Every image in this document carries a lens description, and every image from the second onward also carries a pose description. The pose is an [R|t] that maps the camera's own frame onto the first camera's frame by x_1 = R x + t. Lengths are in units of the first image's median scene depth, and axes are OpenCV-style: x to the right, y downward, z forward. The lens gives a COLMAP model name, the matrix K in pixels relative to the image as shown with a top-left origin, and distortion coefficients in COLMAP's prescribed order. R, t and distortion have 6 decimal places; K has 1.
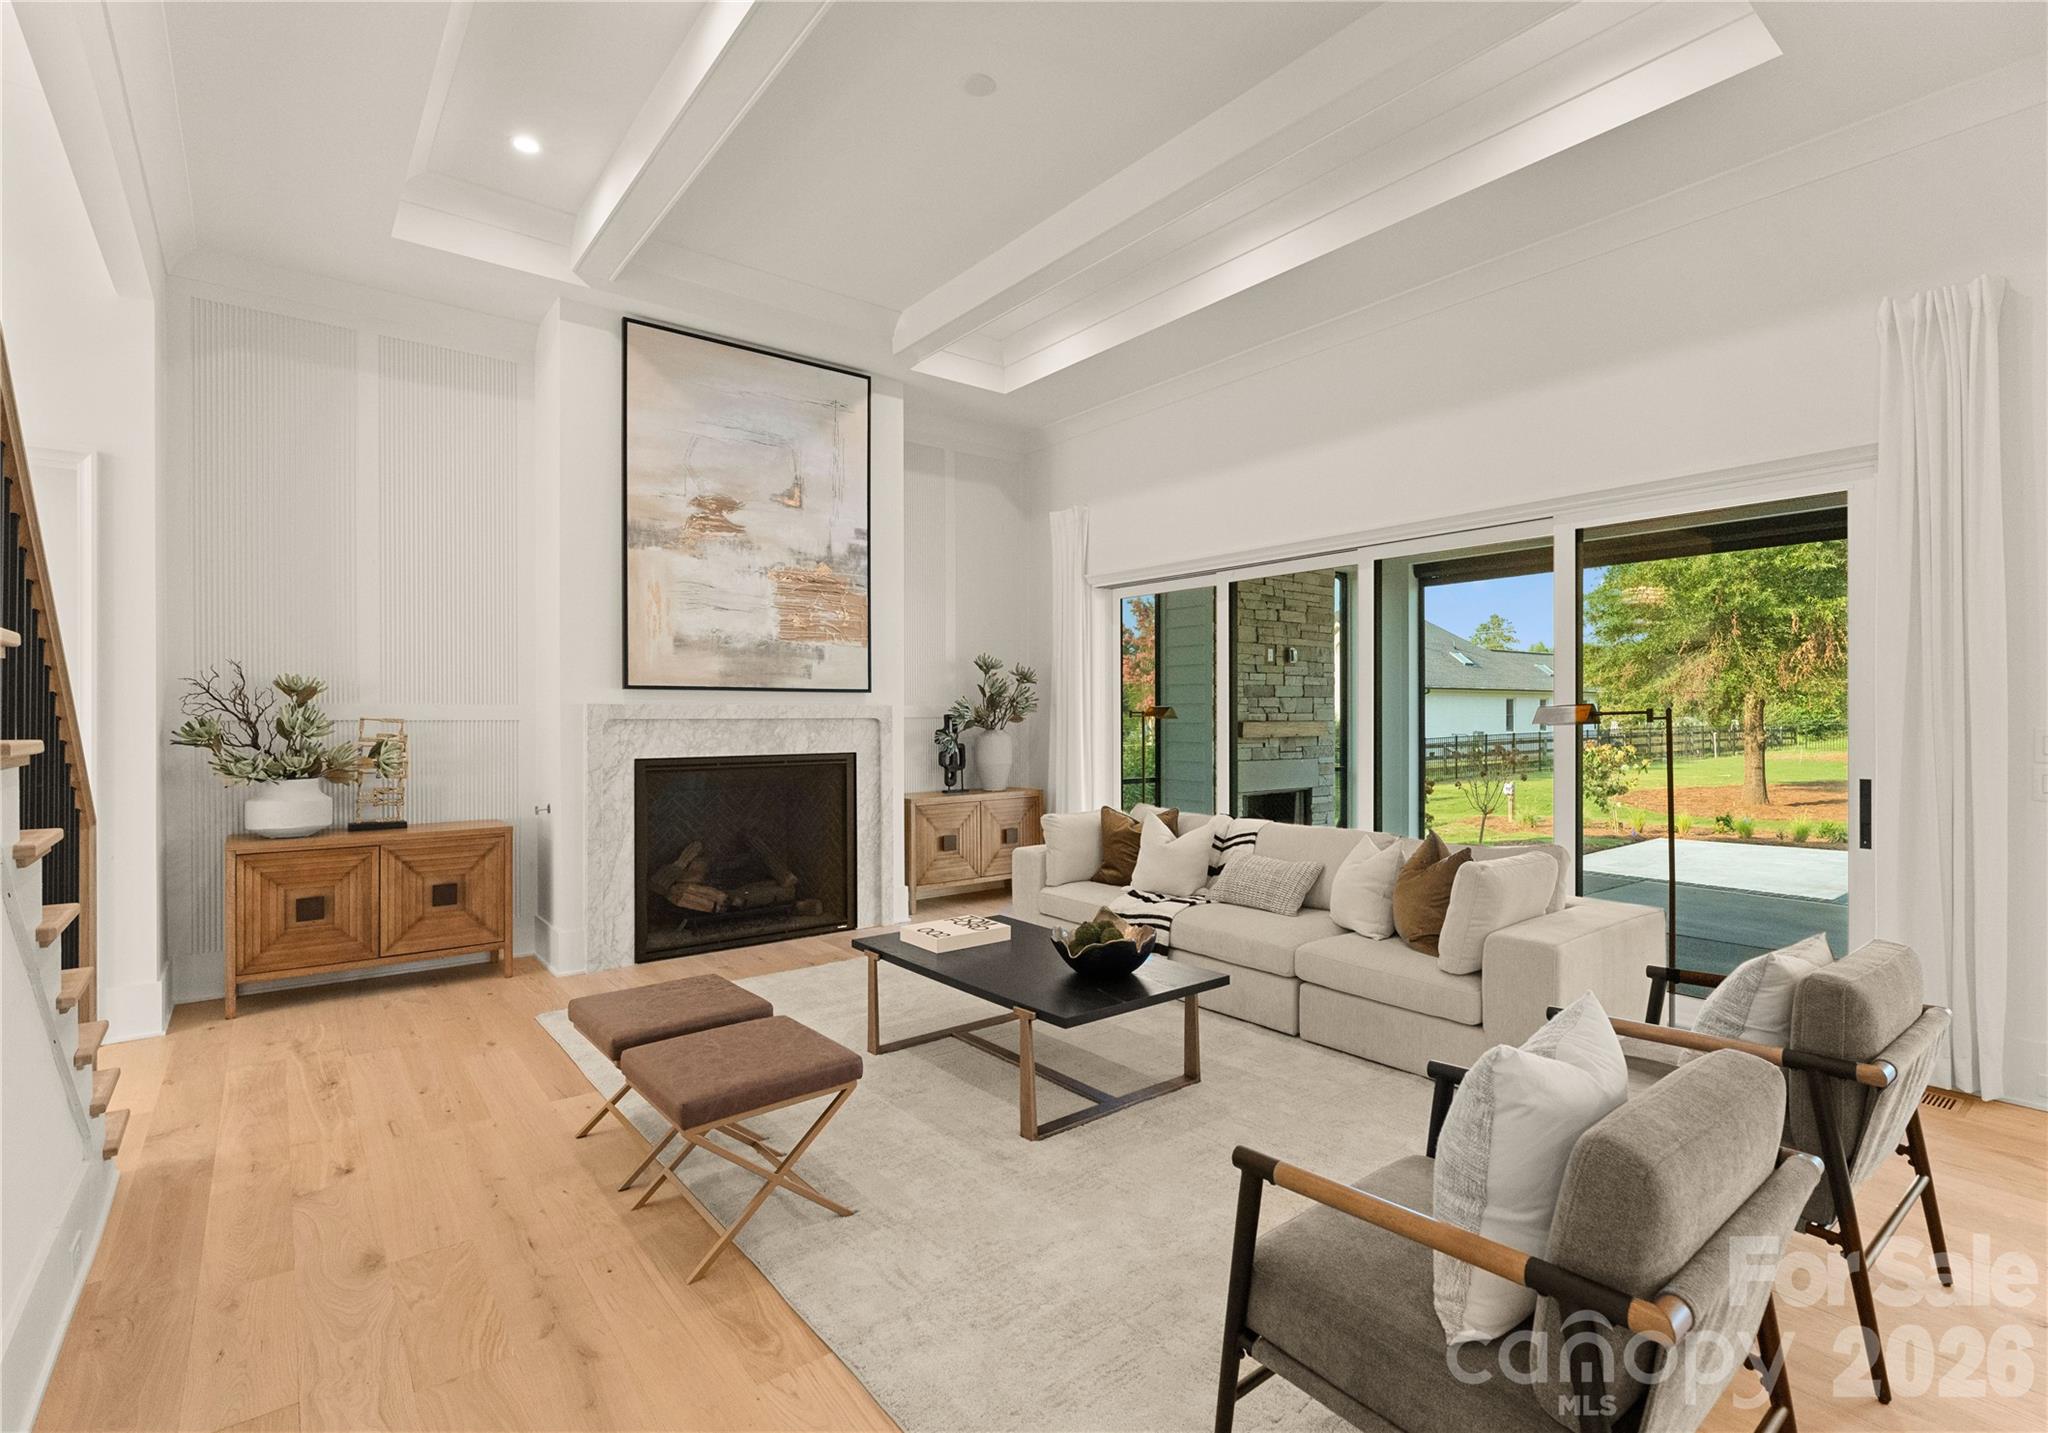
lens RADIAL K [[962.8, 0, 1010.7], [0, 962.8, 713.5], [0, 0, 1]] dist [-0.000432, 0.000118]
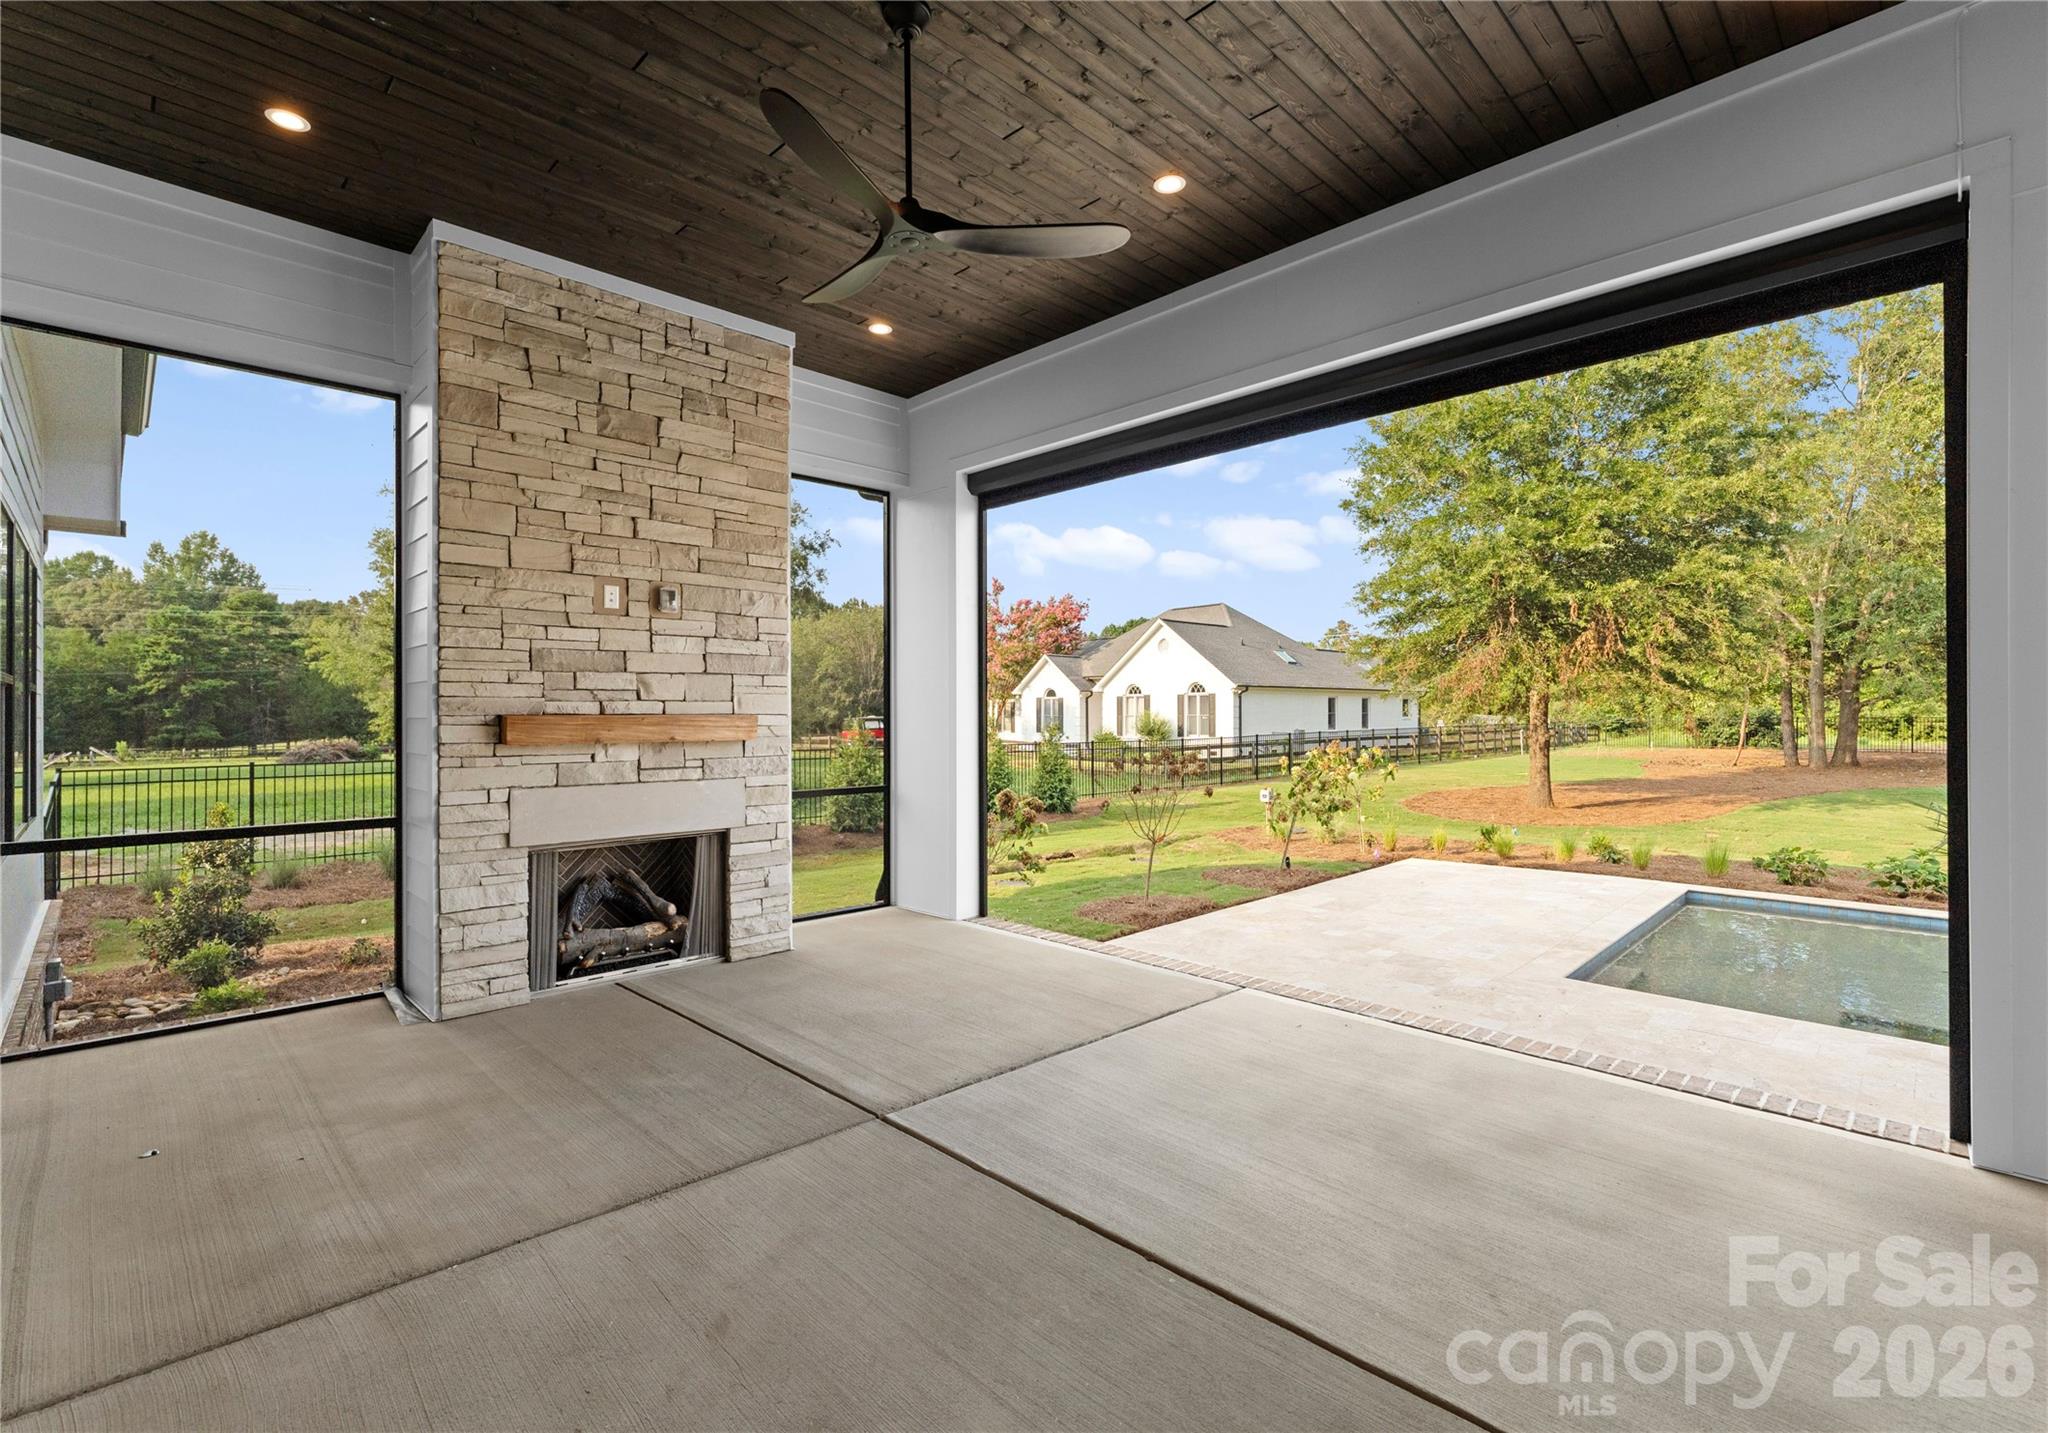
lens RADIAL K [[909.6, 0, 1024.0], [0, 909.6, 716.5], [0, 0, 1]] dist [-0.001742, -0.000140]
pose [[0.993779, -0.002659, 0.111341, 0.674698], [0.002455, 0.999995, 0.001965, 0.012262], [-0.111345, -0.001679, 0.993780, 0.678322]]
